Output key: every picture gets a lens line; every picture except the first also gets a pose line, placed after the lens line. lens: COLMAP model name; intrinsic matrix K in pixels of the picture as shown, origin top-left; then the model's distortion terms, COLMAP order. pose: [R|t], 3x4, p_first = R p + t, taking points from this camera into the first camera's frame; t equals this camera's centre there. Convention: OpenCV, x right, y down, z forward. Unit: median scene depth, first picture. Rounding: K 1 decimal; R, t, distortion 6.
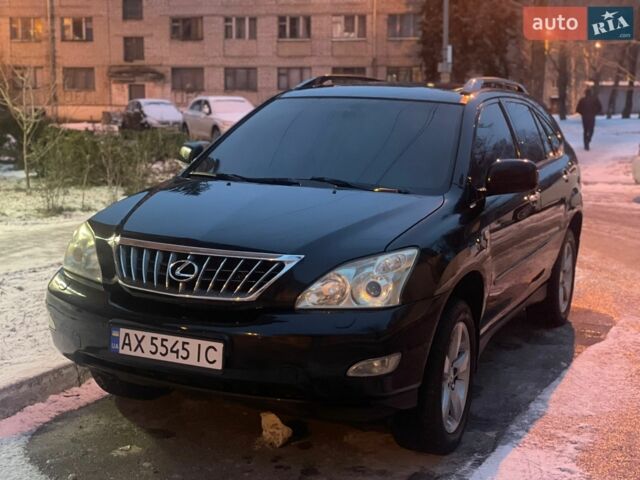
lens RADIAL K [[916.8, 0, 320.0], [0, 916.8, 240.0], [0, 0, 1]] dist [0.013748, 0.026636]
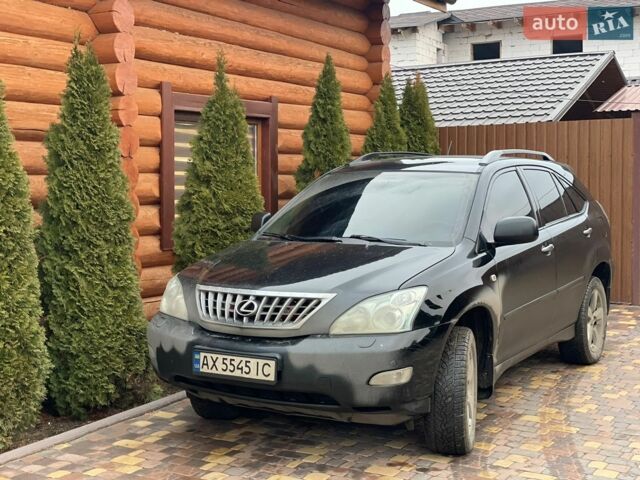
lens RADIAL K [[916.8, 0, 320.0], [0, 916.8, 240.0], [0, 0, 1]] dist [0.013748, 0.026636]
pose [[0.991261, -0.031289, -0.128154, 0.128619], [0.021065, 0.996542, -0.080374, 0.045414], [0.130226, 0.076972, 0.988492, -0.298081]]
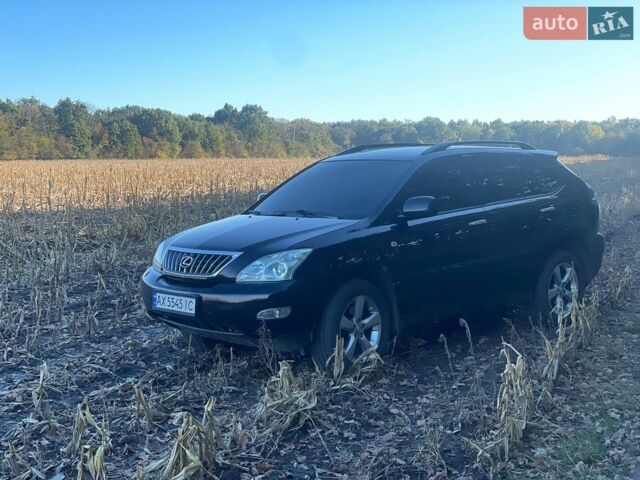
lens RADIAL K [[916.8, 0, 320.0], [0, 916.8, 240.0], [0, 0, 1]] dist [0.013748, 0.026636]
pose [[0.922330, -0.019530, -0.385909, 0.810142], [-0.006402, 0.997812, -0.065799, 0.109883], [0.386350, 0.063159, 0.920187, -0.585617]]
